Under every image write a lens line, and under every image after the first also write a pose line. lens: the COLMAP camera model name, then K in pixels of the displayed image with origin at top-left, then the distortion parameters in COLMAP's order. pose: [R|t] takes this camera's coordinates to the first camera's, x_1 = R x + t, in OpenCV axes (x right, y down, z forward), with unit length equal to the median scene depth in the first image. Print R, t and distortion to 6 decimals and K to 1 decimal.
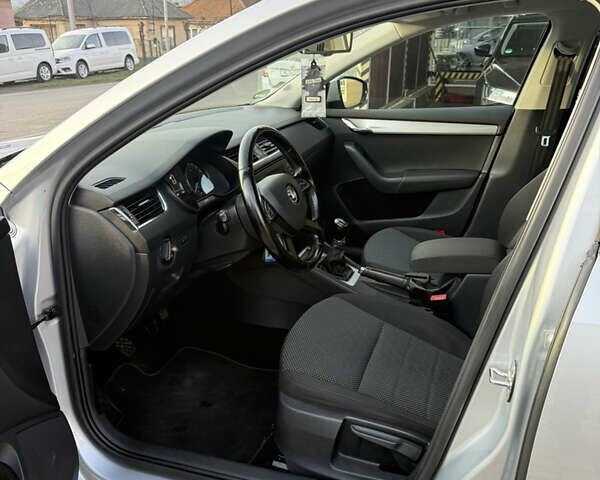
lens RADIAL K [[553.5, 0, 300.0], [0, 553.5, 240.0], [0, 0, 1]] dist [0.121894, -0.290129]
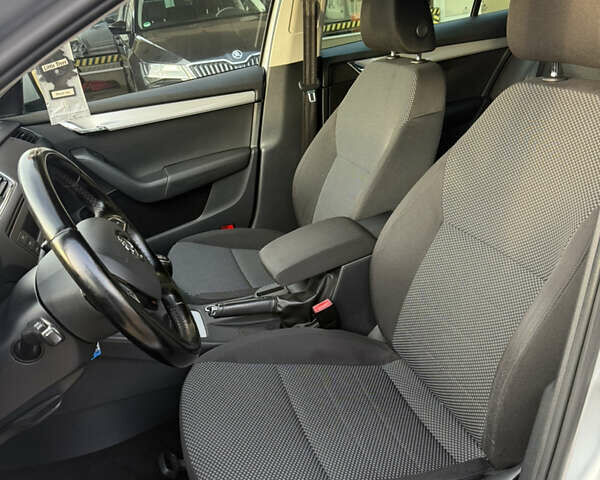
lens RADIAL K [[553.5, 0, 300.0], [0, 553.5, 240.0], [0, 0, 1]] dist [0.121894, -0.290129]
pose [[0.783971, -0.326116, 0.528240, -0.119804], [0.313198, 0.942452, 0.117012, -0.064517], [-0.536001, 0.073710, 0.840994, 0.250343]]
